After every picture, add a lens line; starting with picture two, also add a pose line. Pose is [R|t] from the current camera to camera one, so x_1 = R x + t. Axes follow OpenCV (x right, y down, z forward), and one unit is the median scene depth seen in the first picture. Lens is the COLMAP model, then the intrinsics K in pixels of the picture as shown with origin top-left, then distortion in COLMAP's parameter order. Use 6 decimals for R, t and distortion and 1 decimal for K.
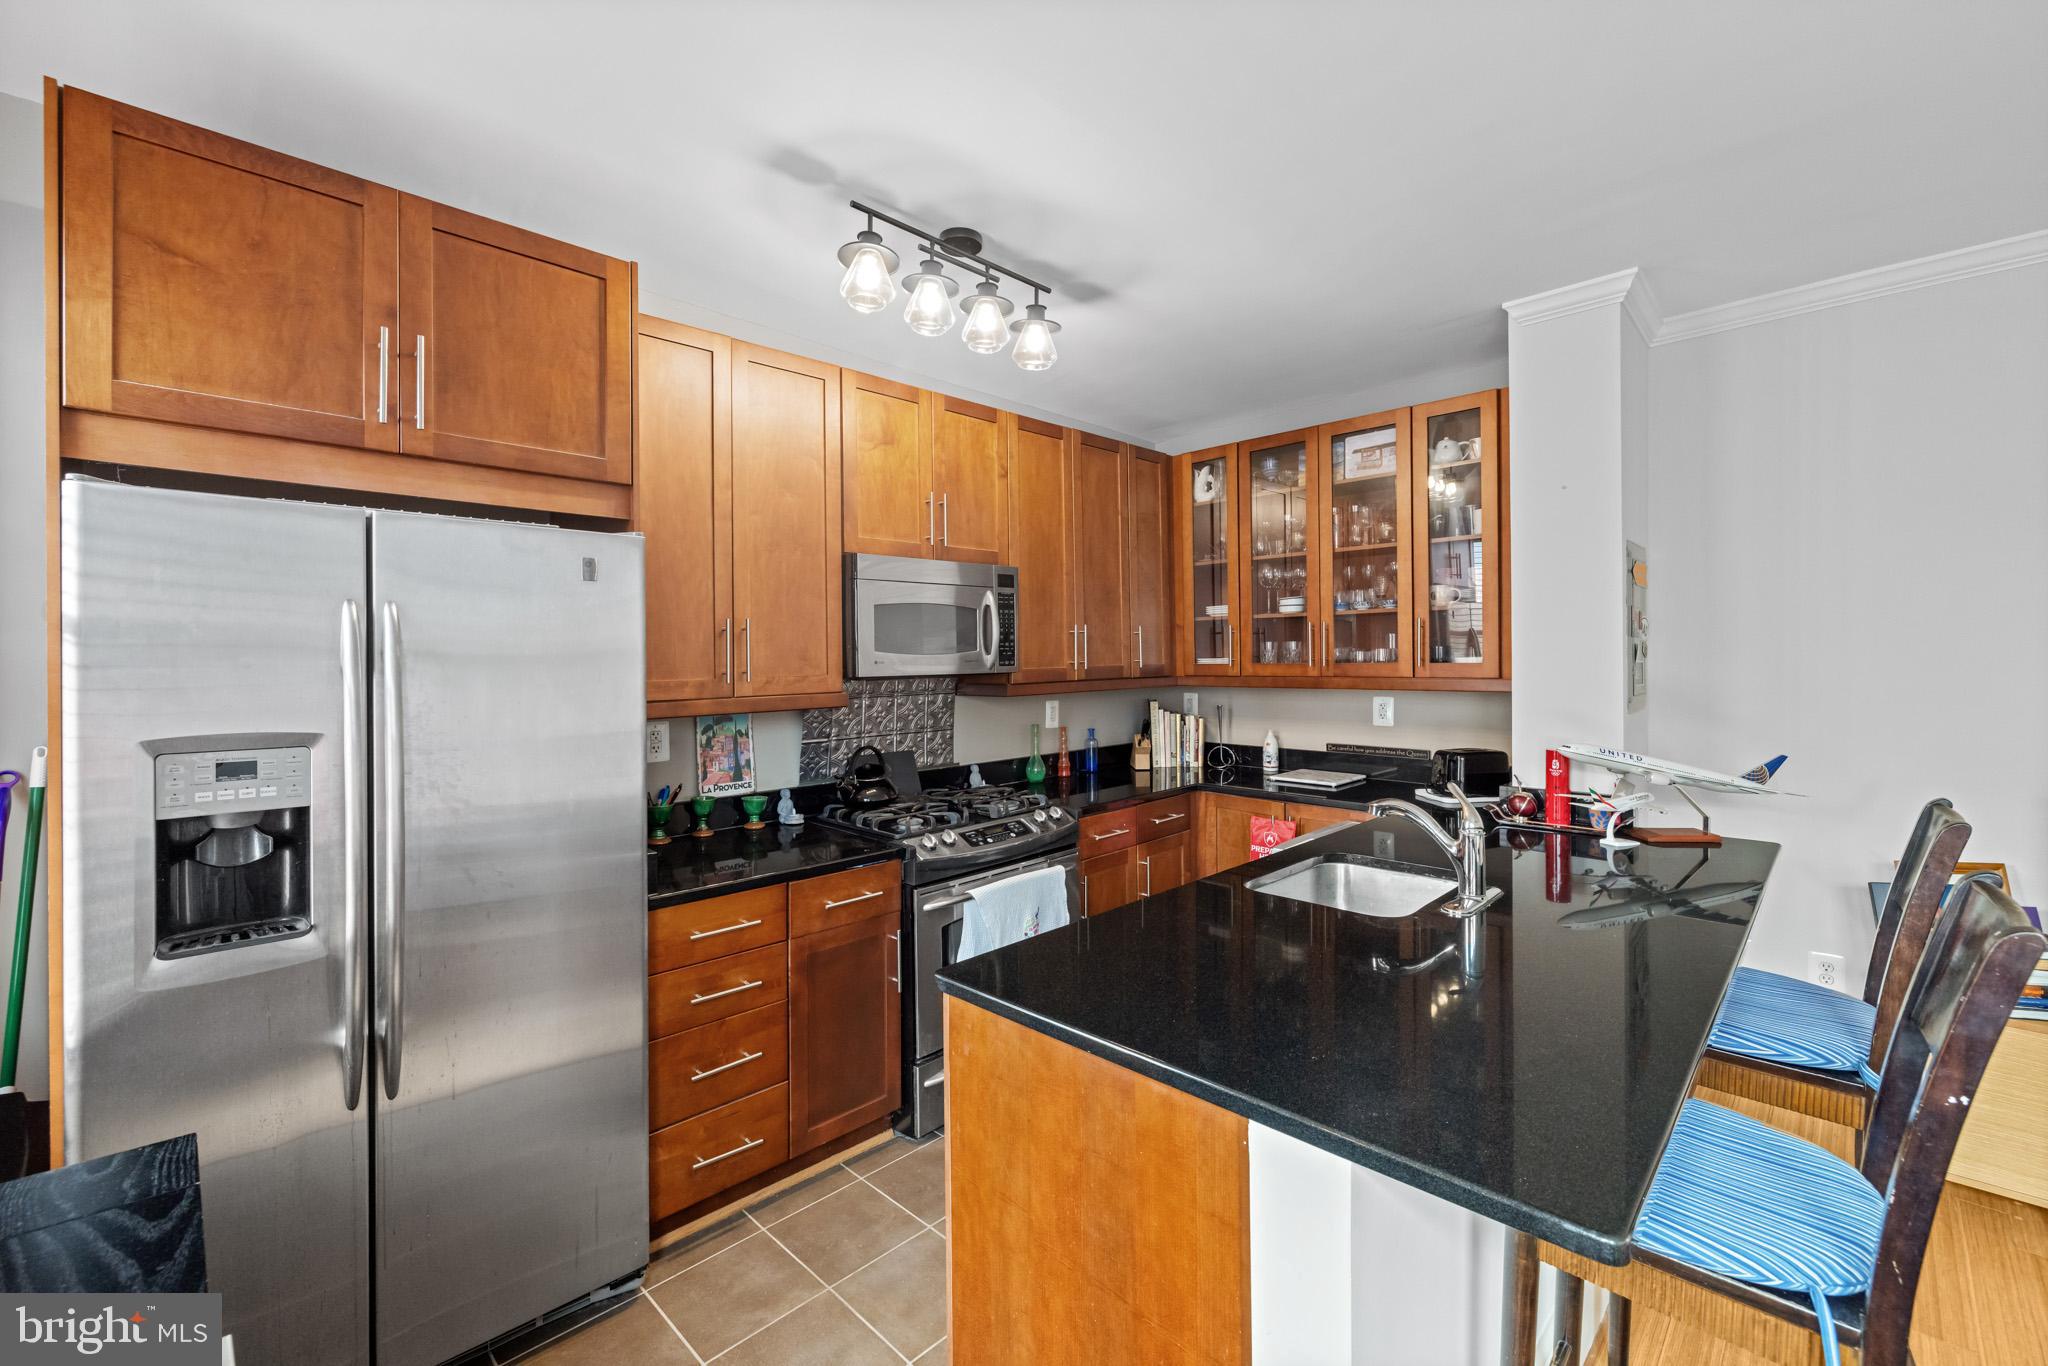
lens RADIAL K [[859.6, 0, 1020.7], [0, 859.6, 662.3], [0, 0, 1]] dist [0.001274, 0.000147]
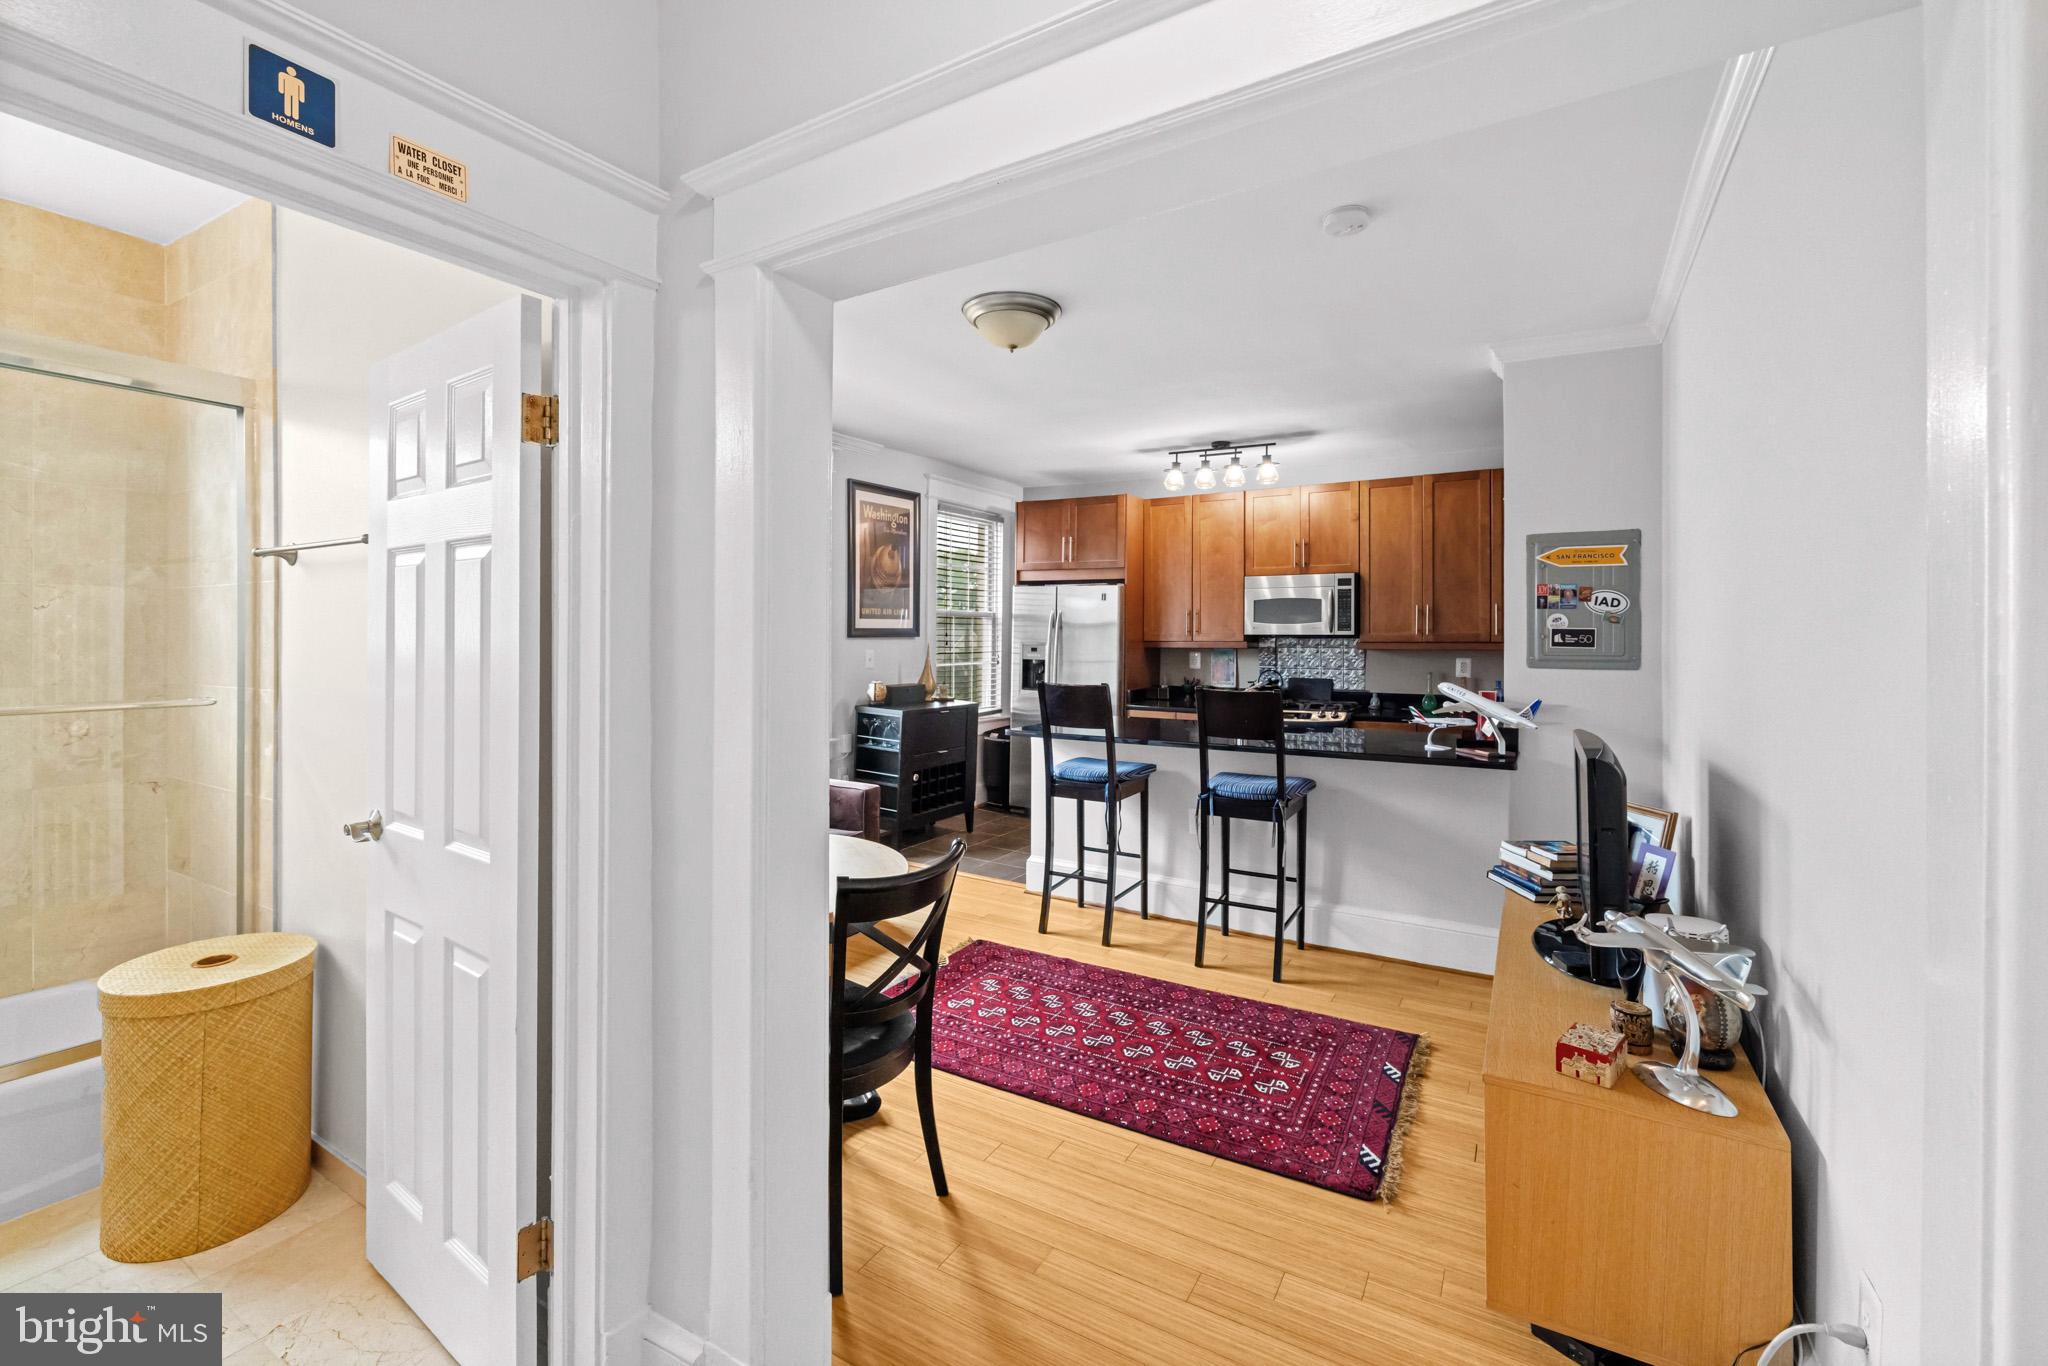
lens RADIAL K [[875.6, 0, 1028.0], [0, 875.6, 633.9], [0, 0, 1]] dist [-0.000843, -0.000083]
pose [[0.247052, 0.008561, -0.968965, 1.539771], [-0.015391, 0.999870, 0.004910, 0.011281], [0.968880, 0.013700, 0.247151, -0.054575]]
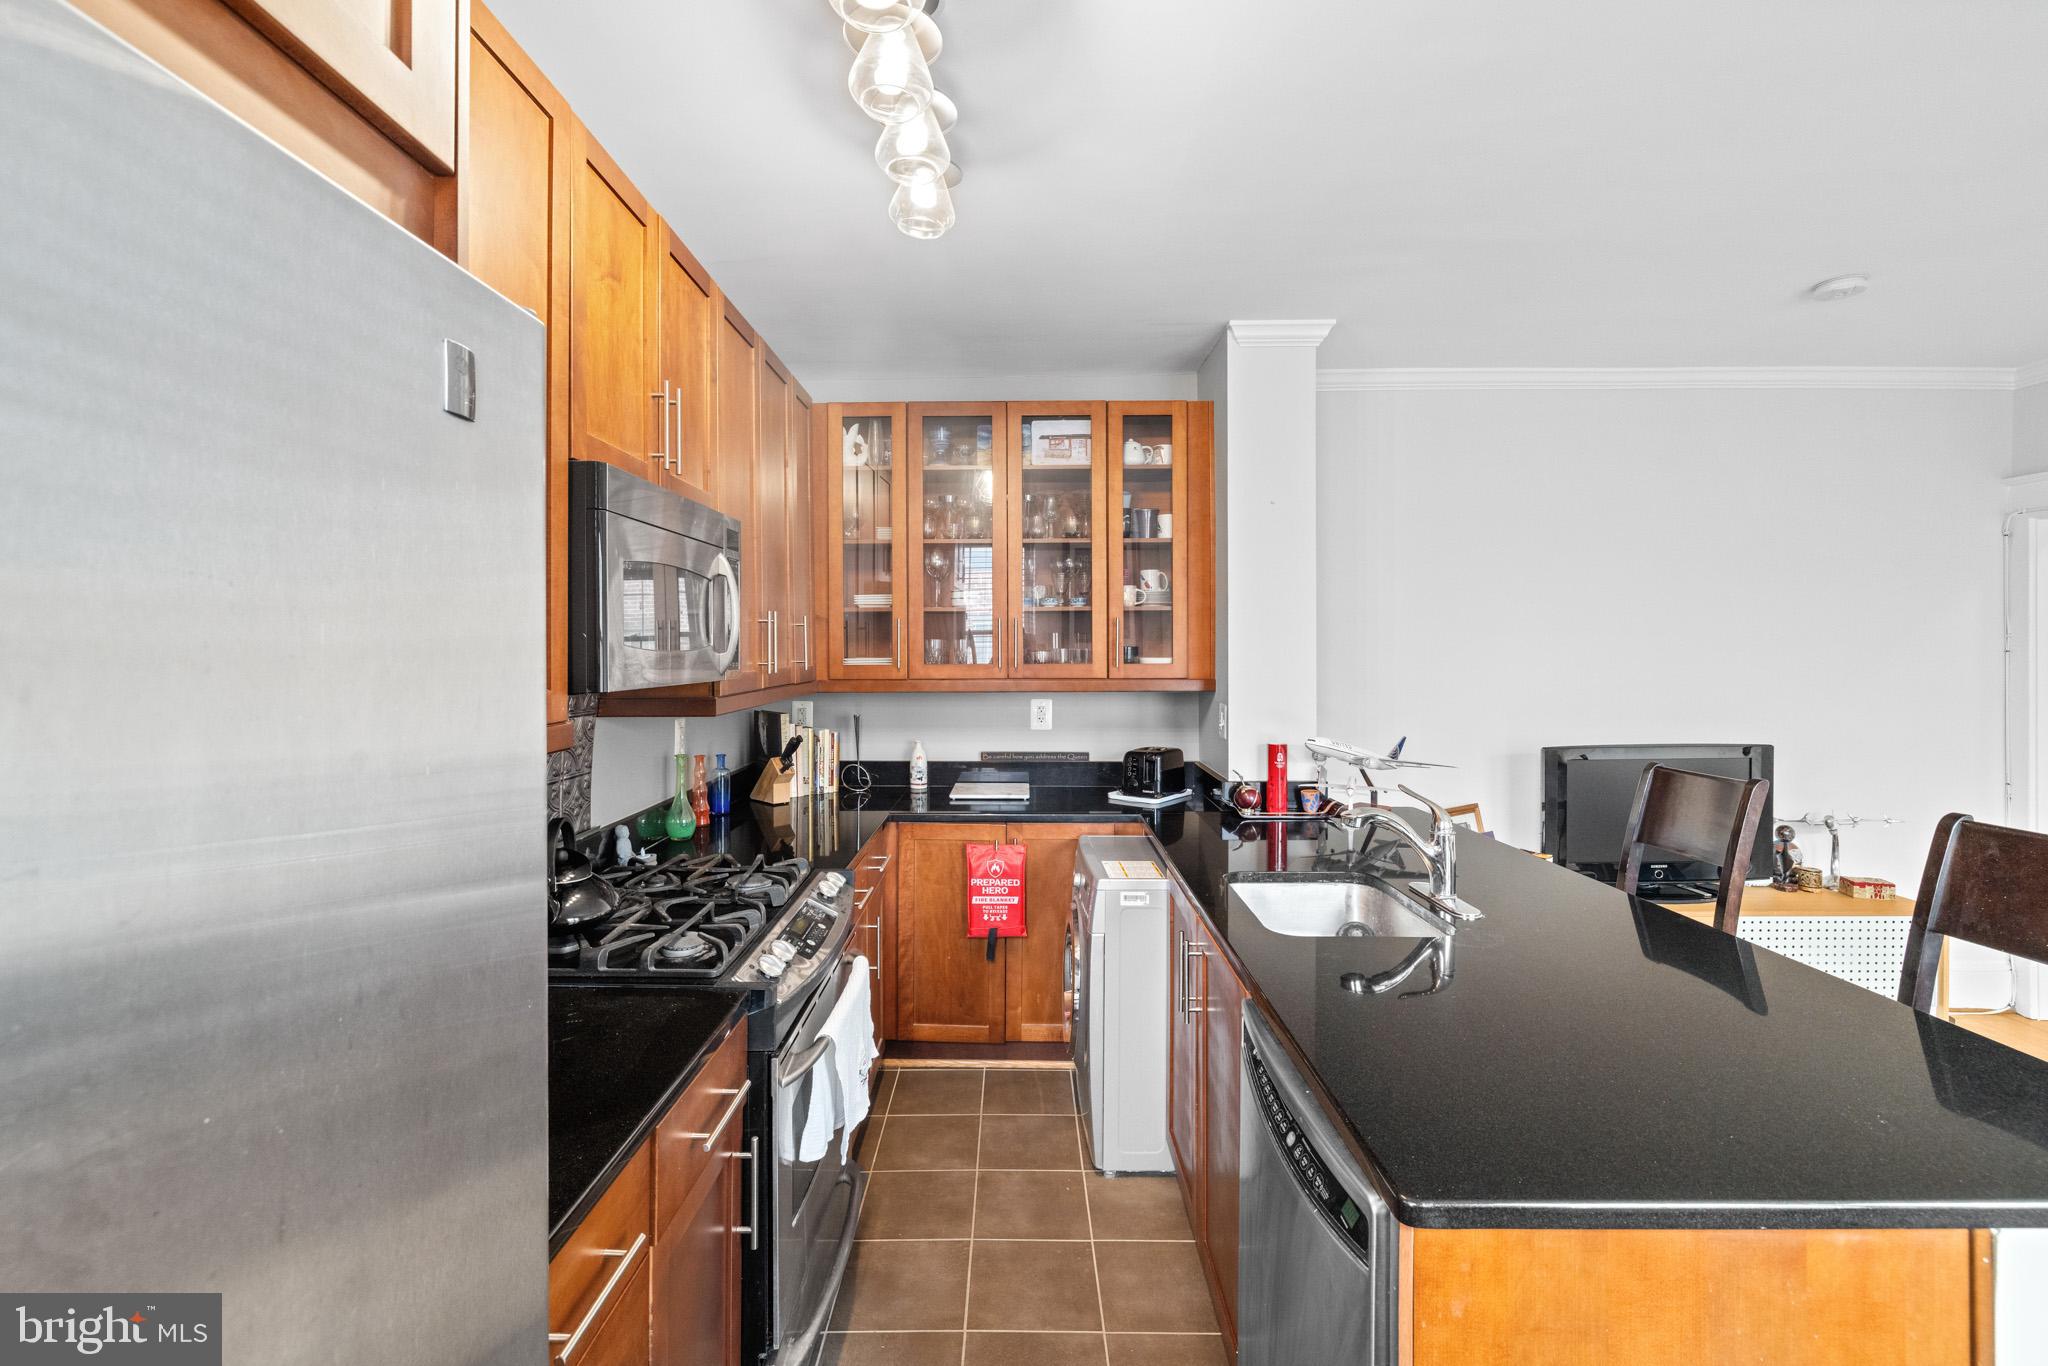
lens RADIAL K [[896.5, 0, 1017.1], [0, 896.5, 649.2], [0, 0, 1]] dist [-0.001767, -0.000401]
pose [[0.715863, 0.009646, 0.698174, -0.339884], [0.000823, 0.999892, -0.014658, -0.000739], [-0.698240, 0.011067, 0.715778, 0.357525]]
